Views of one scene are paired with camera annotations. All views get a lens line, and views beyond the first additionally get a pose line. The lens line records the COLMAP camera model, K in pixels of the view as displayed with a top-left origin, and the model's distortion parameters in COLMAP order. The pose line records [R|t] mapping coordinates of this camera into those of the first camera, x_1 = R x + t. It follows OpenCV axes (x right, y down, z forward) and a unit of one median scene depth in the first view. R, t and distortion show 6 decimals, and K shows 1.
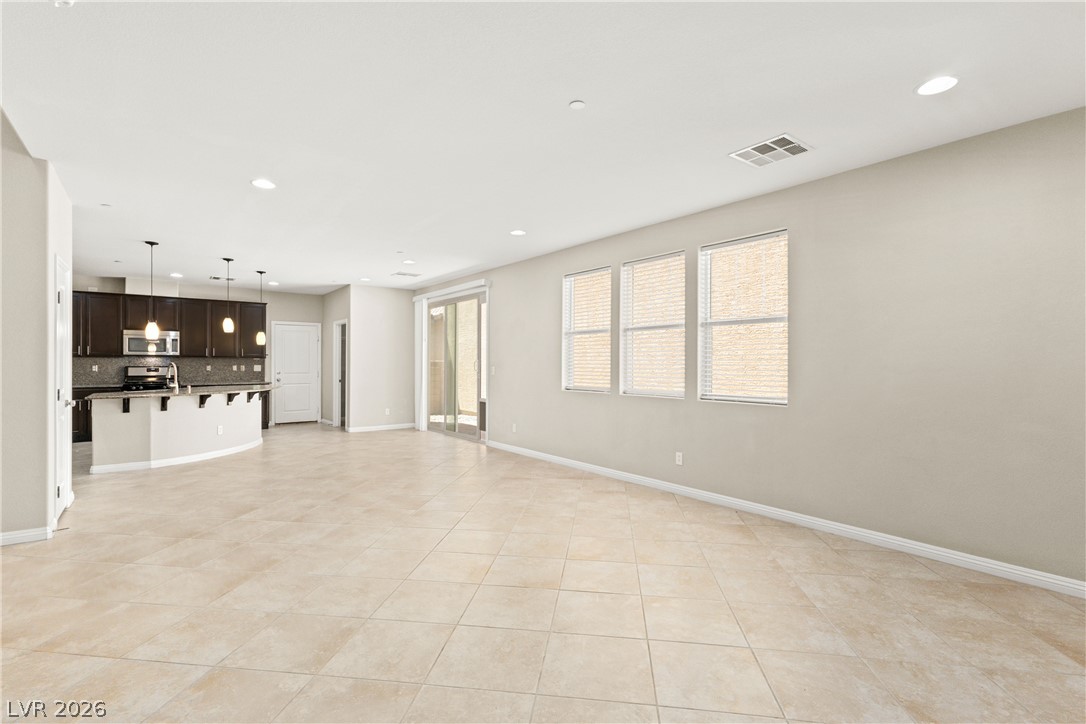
lens RADIAL K [[511.0, 0, 538.0], [0, 511.0, 360.4], [0, 0, 1]] dist [0.019057, 0.000014]
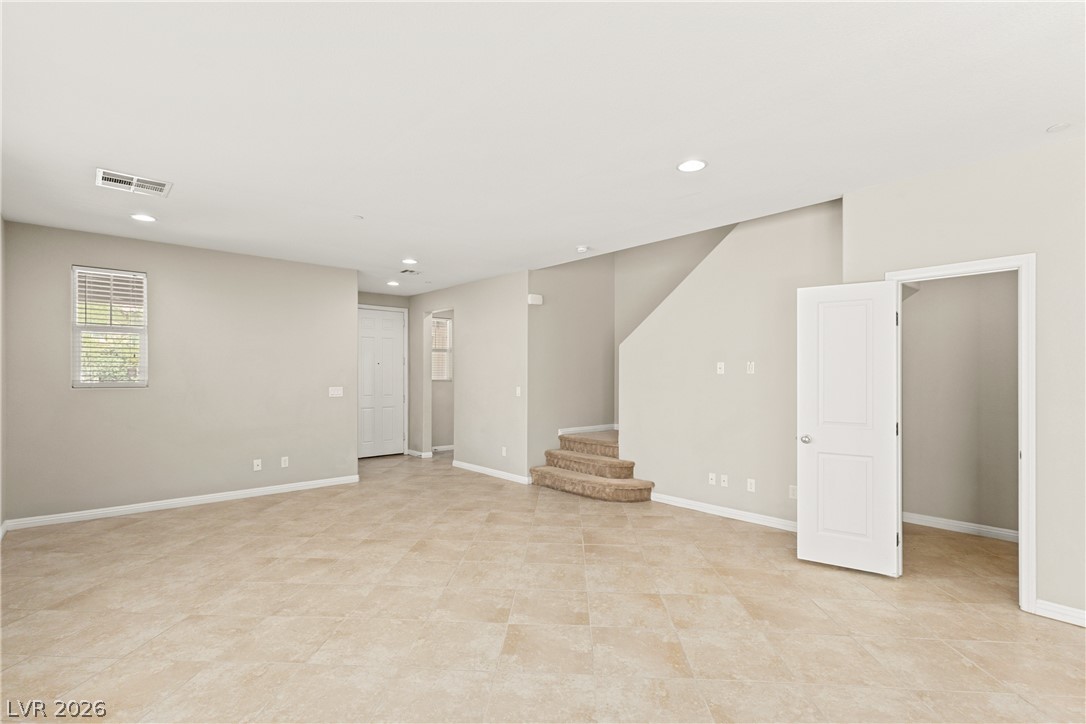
lens RADIAL K [[511.0, 0, 541.4], [0, 511.0, 365.4], [0, 0, 1]] dist [0.019057, 0.000014]
pose [[-0.996342, -0.008897, -0.084996, -0.281679], [-0.006887, 0.999690, -0.023916, -0.018598], [0.085183, -0.023244, -0.996094, 2.118827]]
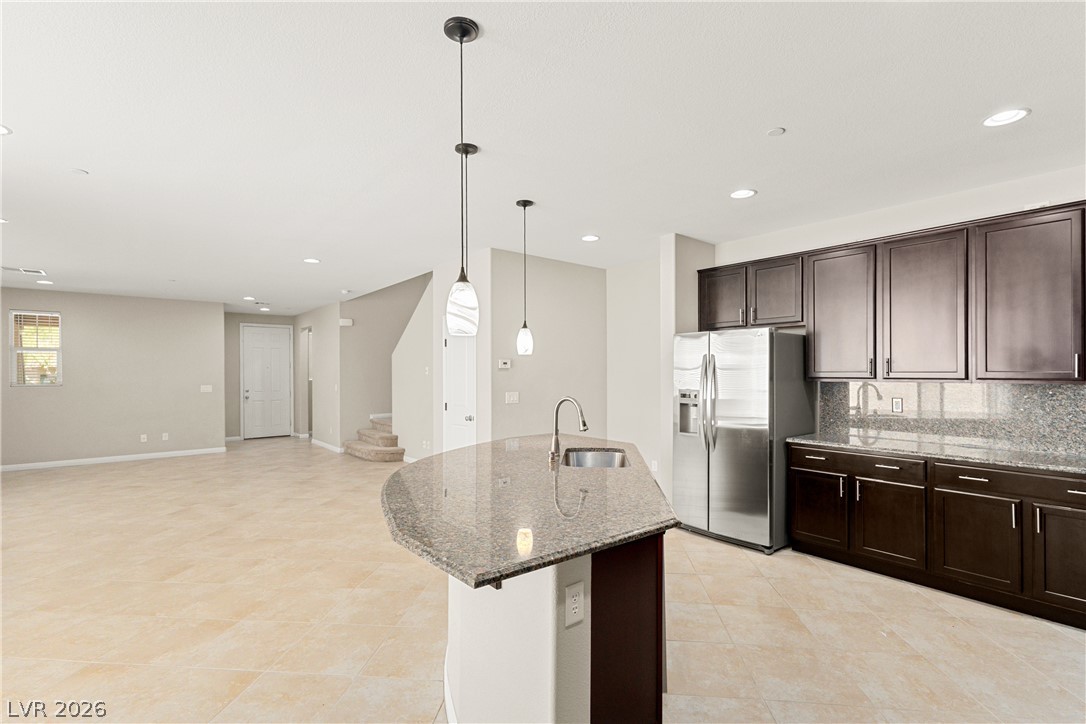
lens RADIAL K [[511.0, 0, 546.2], [0, 511.0, 369.4], [0, 0, 1]] dist [0.019057, 0.000014]
pose [[-0.999348, 0.001039, -0.036079, -1.349932], [0.001400, 0.999949, -0.009981, -0.034294], [0.036067, -0.010025, -0.999299, 2.931189]]
